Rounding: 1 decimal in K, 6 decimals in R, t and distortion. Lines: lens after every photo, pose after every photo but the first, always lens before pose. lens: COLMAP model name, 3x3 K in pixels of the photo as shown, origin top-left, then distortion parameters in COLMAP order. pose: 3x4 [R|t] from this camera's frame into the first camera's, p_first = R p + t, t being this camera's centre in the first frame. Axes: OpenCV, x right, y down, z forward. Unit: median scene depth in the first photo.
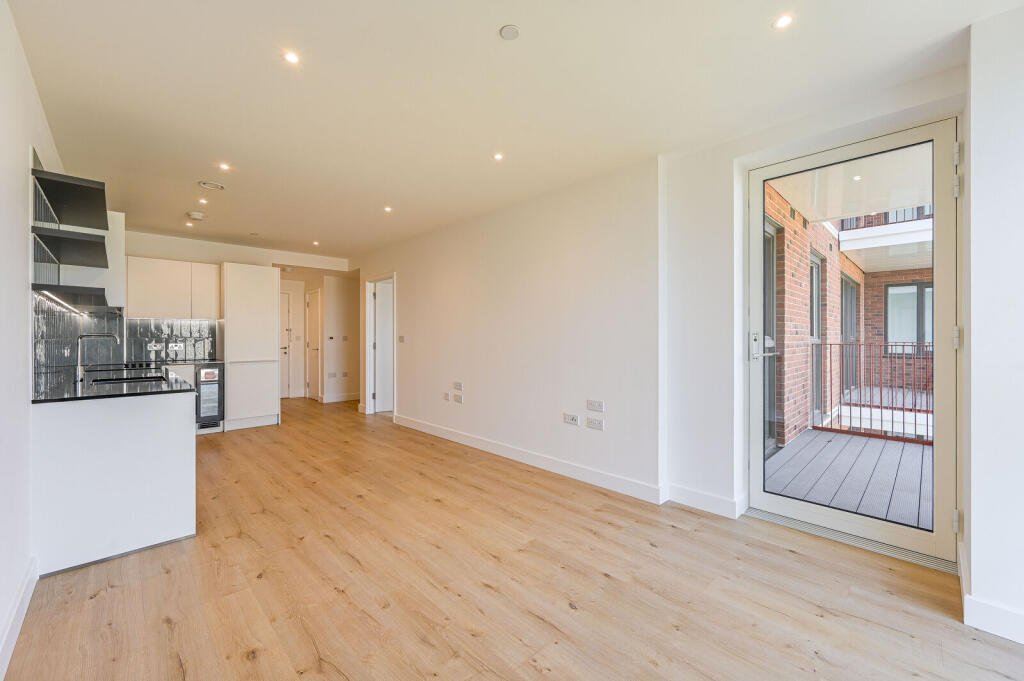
lens RADIAL K [[408.6, 0, 515.4], [0, 408.6, 335.5], [0, 0, 1]] dist [0.001506, -0.000620]
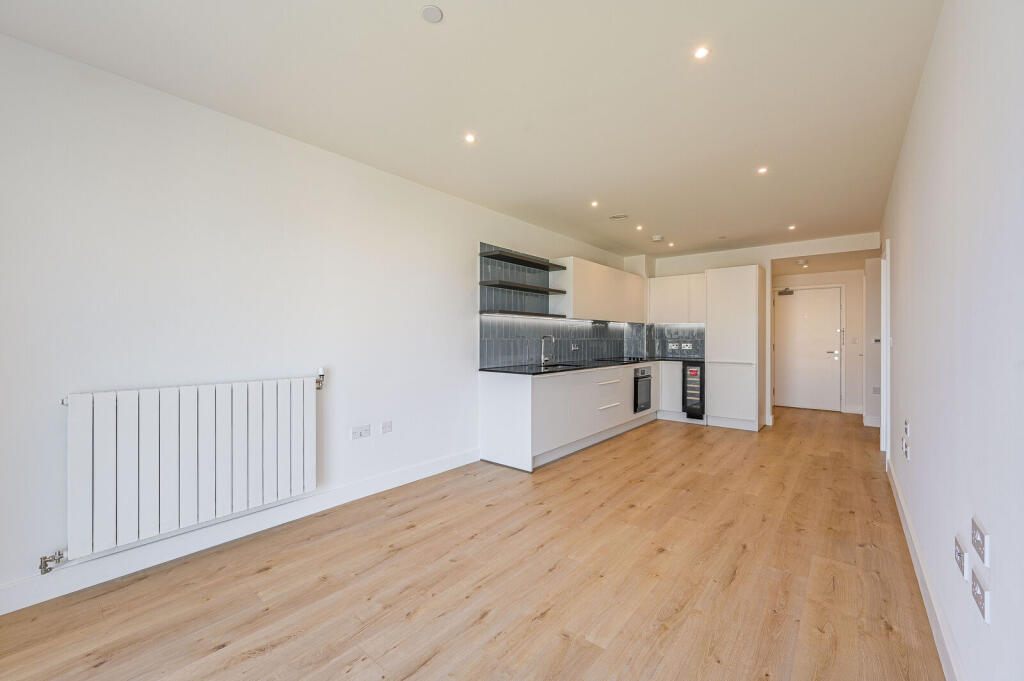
lens RADIAL K [[408.6, 0, 508.4], [0, 408.6, 337.1], [0, 0, 1]] dist [0.001506, -0.000620]
pose [[0.101903, 0.000188, -0.994794, 0.544269], [-0.000232, 1.000000, 0.000165, 0.000324], [0.994794, 0.000214, 0.101903, 0.627604]]
